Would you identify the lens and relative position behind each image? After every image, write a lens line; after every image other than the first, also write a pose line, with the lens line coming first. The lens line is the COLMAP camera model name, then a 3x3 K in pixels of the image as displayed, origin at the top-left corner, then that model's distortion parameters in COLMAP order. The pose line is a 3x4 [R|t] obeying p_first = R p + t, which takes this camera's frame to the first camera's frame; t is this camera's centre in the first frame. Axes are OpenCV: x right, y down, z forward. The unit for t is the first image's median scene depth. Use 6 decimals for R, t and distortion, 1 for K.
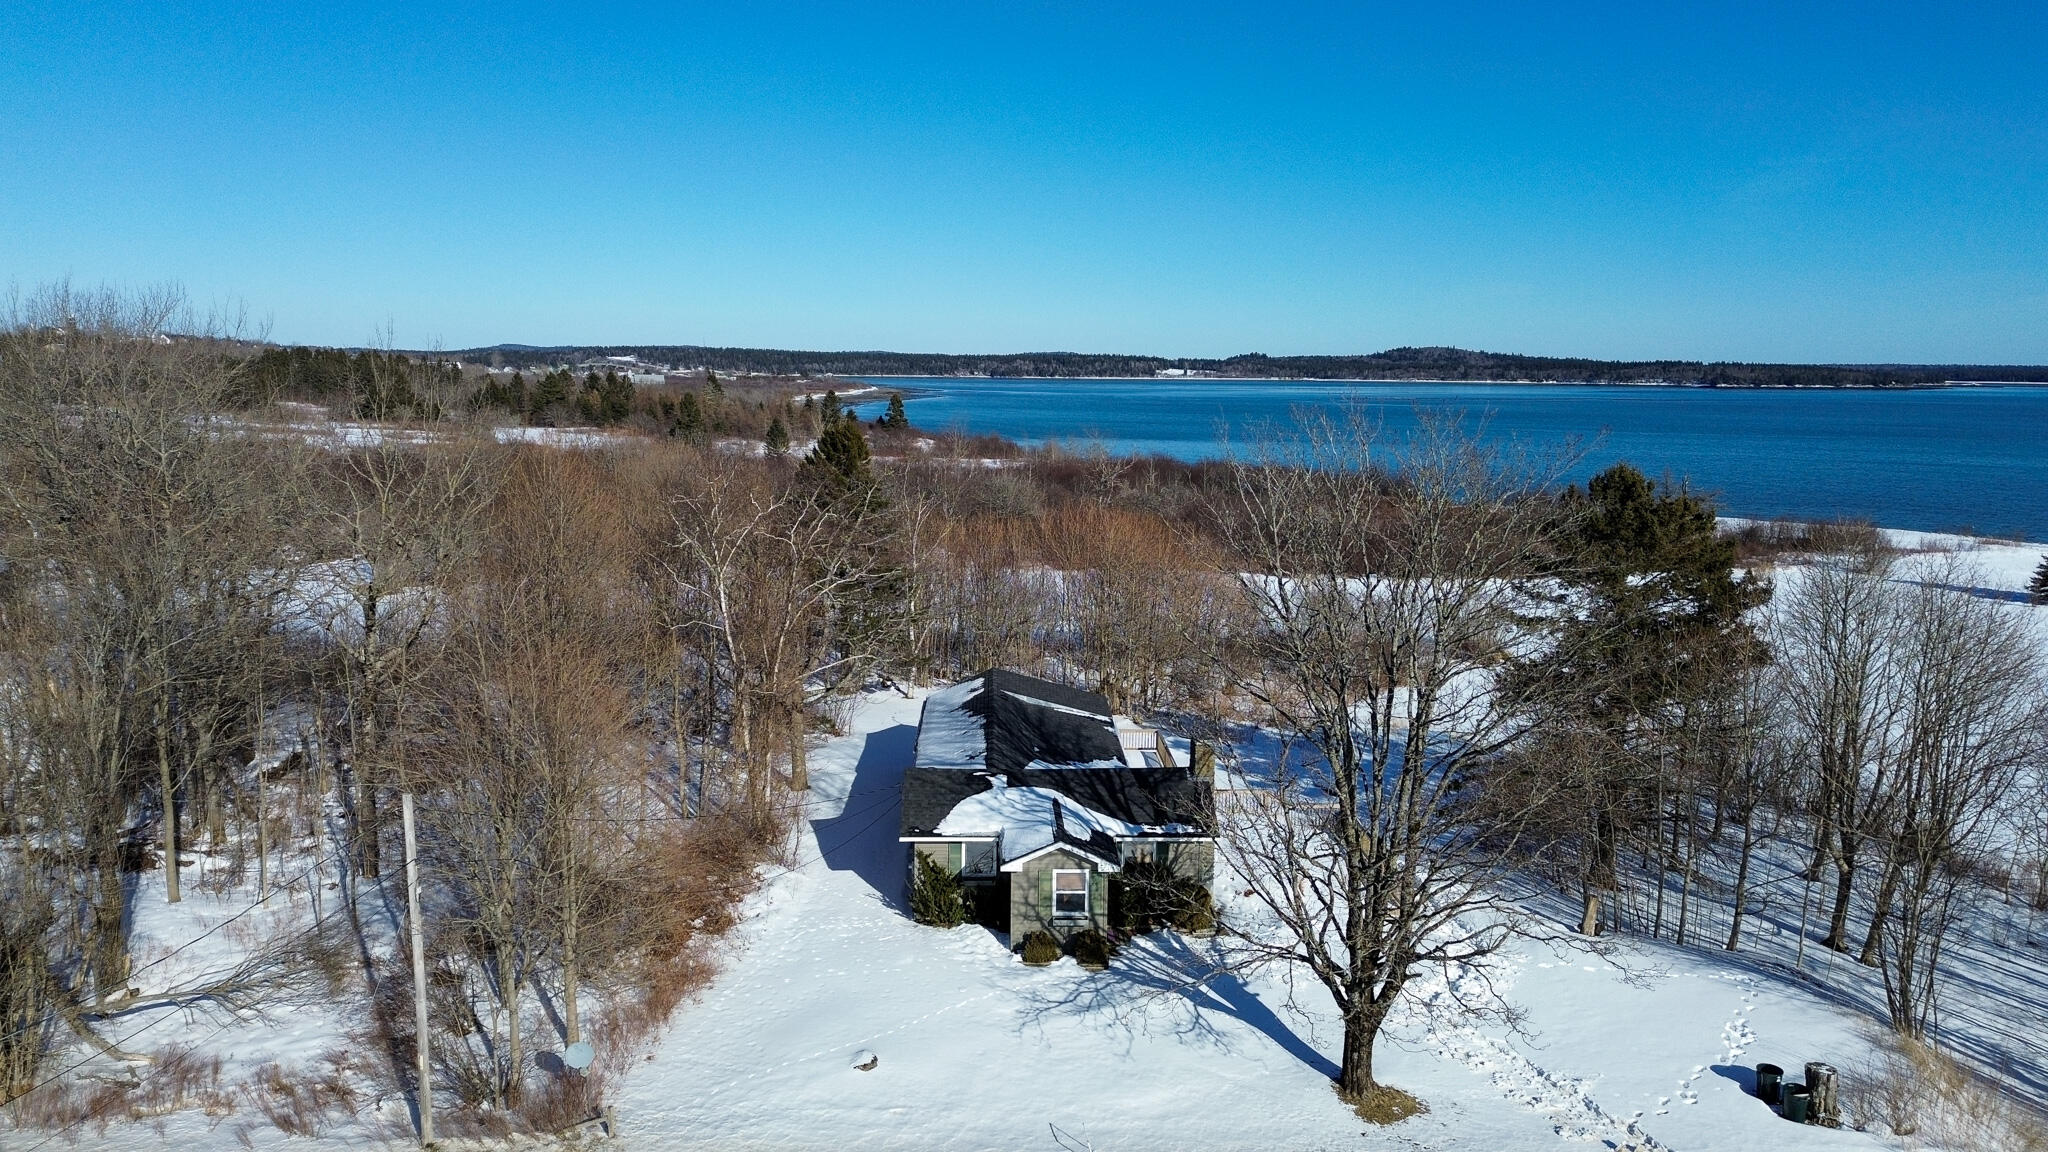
lens RADIAL K [[1434.0, 0, 1029.1], [0, 1434.0, 574.9], [0, 0, 1]] dist [0.101532, -0.129876]
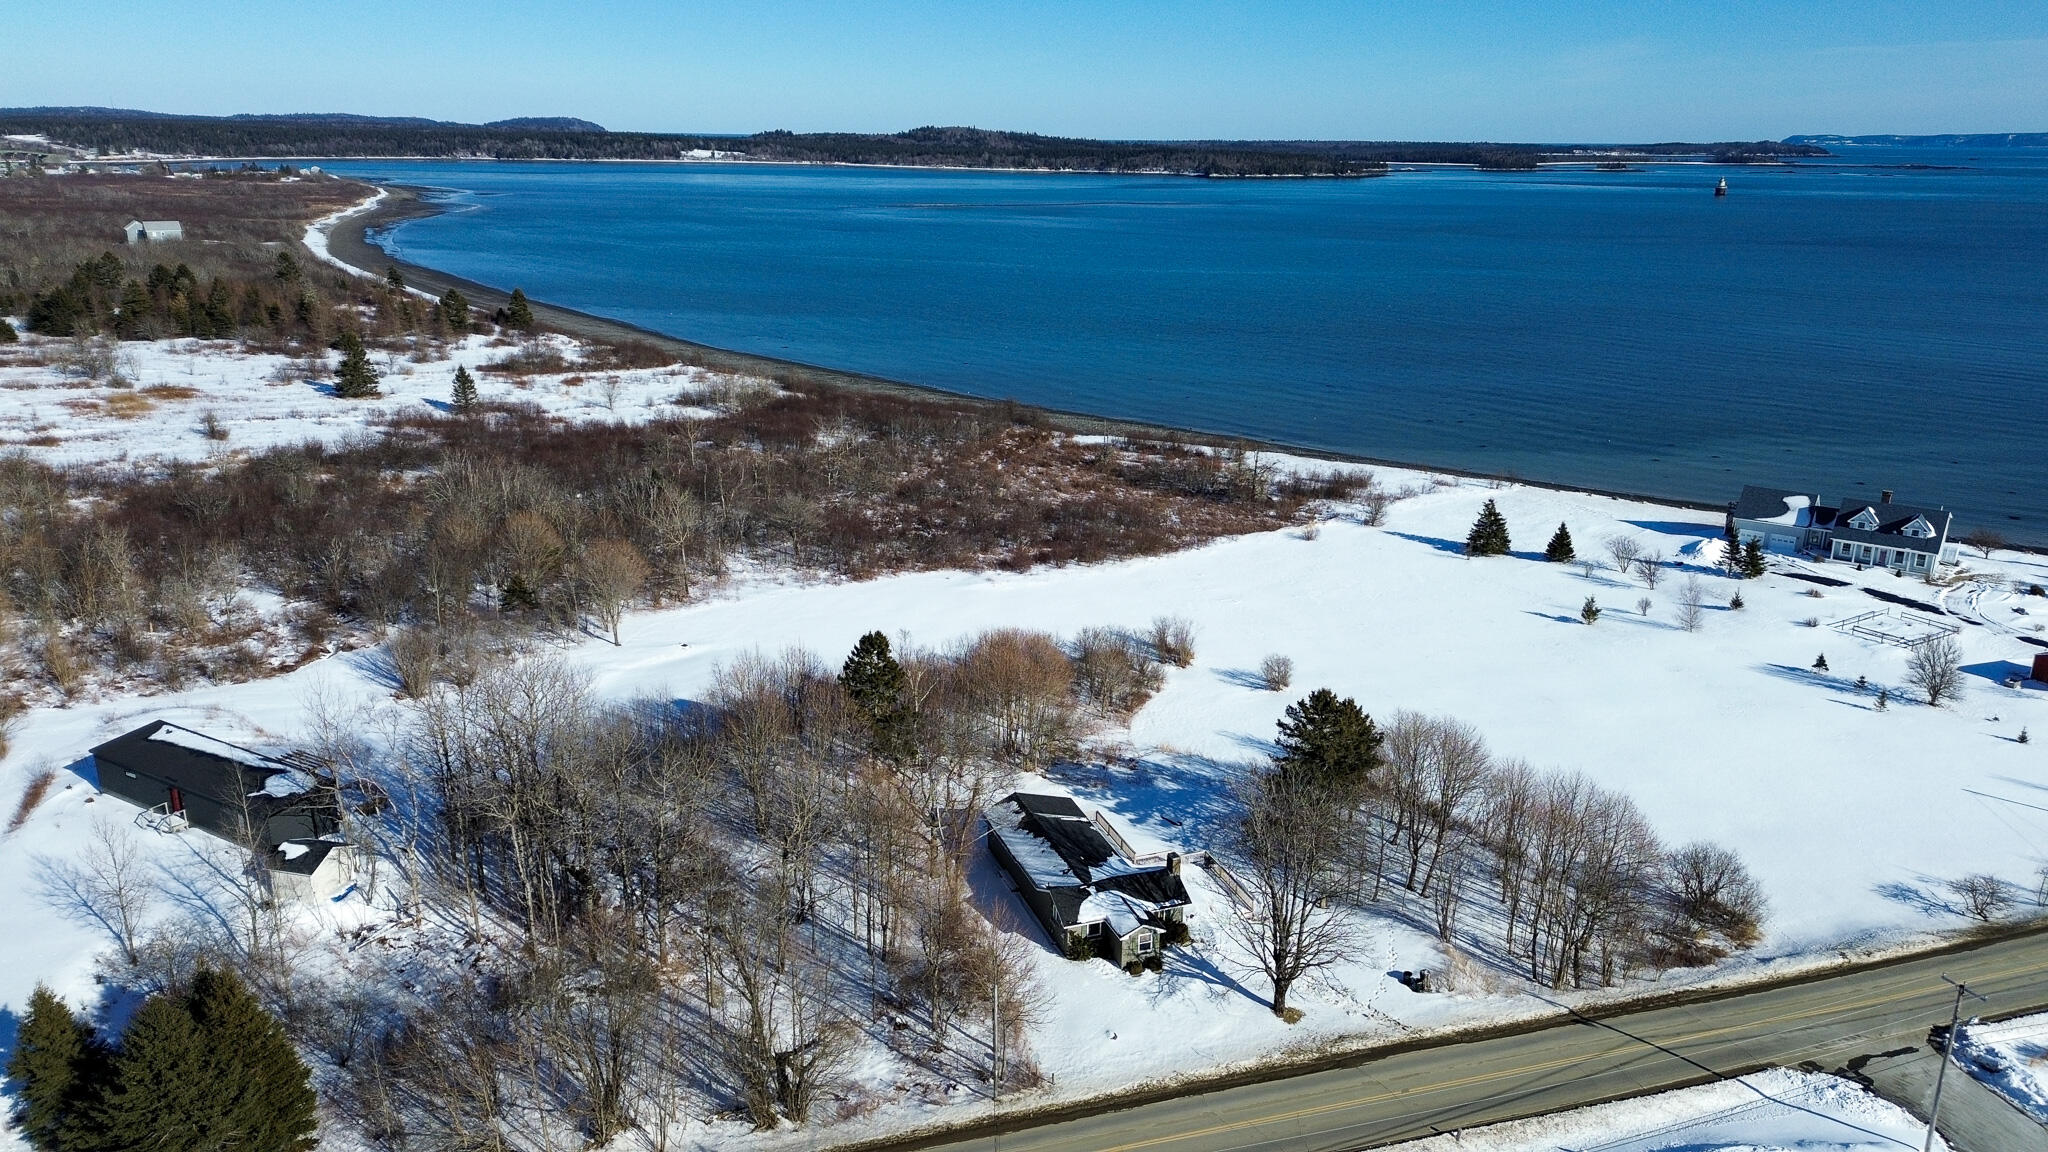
lens RADIAL K [[1434.0, 0, 1029.1], [0, 1434.0, 574.9], [0, 0, 1]] dist [0.101532, -0.129876]
pose [[0.947890, -0.093117, 0.304688, -0.780165], [0.044659, 0.985727, 0.162318, -0.733127], [-0.315454, -0.140253, 0.938519, -1.034275]]
